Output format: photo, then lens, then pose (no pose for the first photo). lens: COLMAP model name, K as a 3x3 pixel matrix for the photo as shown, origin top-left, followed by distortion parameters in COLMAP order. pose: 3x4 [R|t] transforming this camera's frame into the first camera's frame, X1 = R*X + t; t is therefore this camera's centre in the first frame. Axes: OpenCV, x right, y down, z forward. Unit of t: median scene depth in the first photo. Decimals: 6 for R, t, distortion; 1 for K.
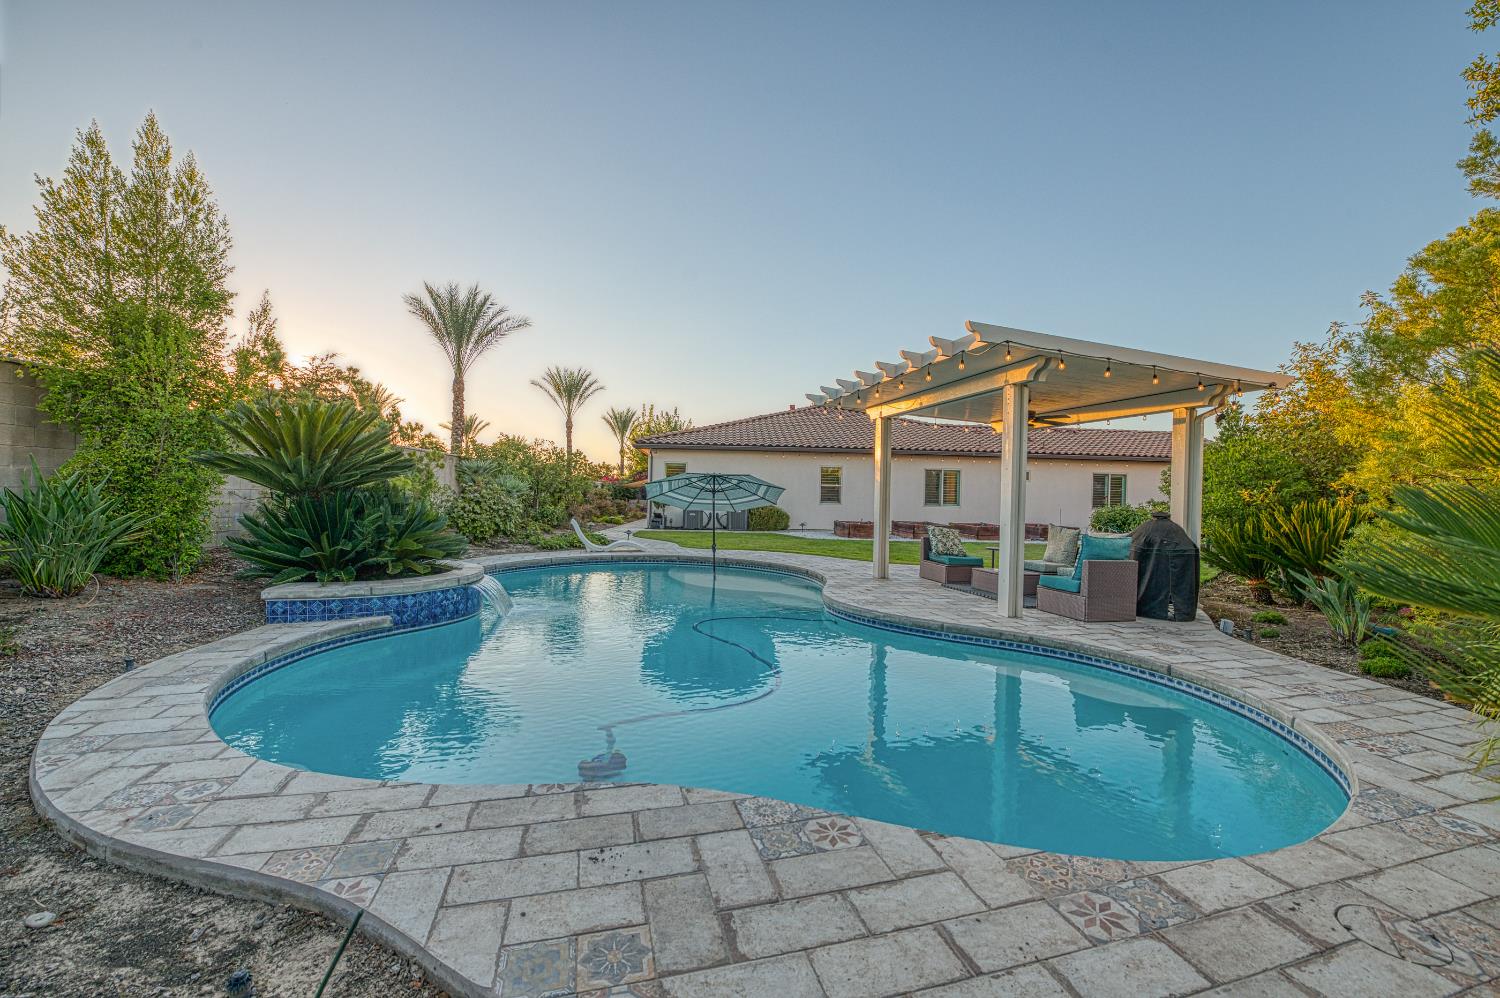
lens RADIAL K [[590.7, 0, 757.4], [0, 590.7, 499.7], [0, 0, 1]] dist [-0.017672, -0.001070]
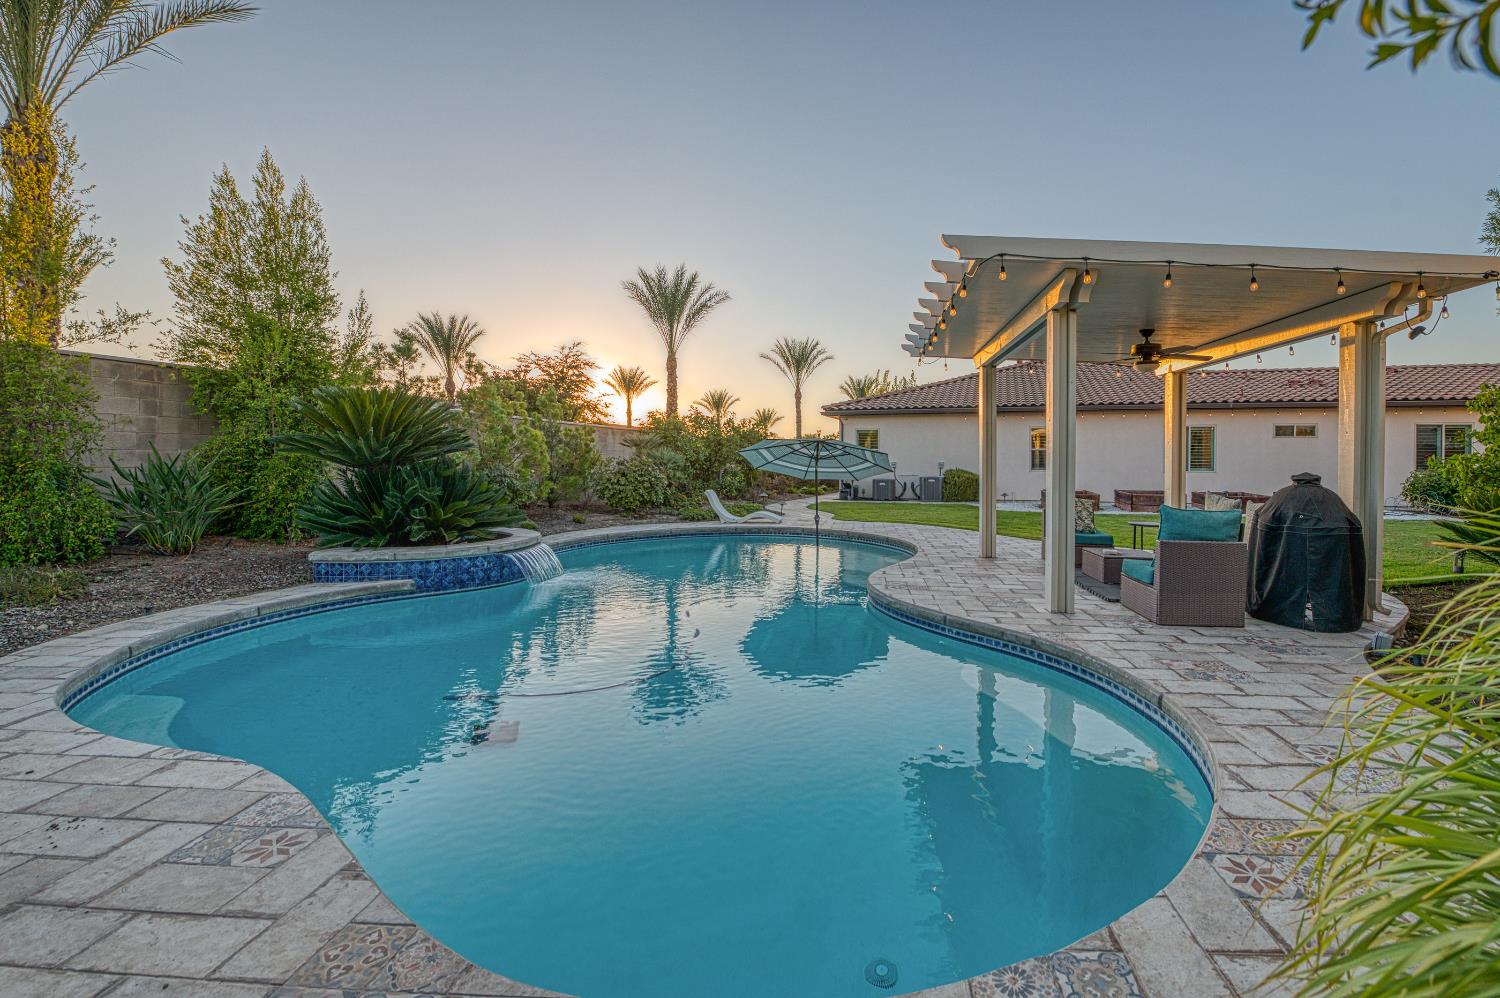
lens RADIAL K [[622.9, 0, 838.8], [0, 622.9, 474.4], [0, 0, 1]] dist [-0.016897, -0.000321]
pose [[0.952297, -0.013842, -0.304859, 0.411302], [0.016189, 0.999856, 0.005174, 0.009505], [0.304743, -0.009863, 0.952383, 0.138123]]
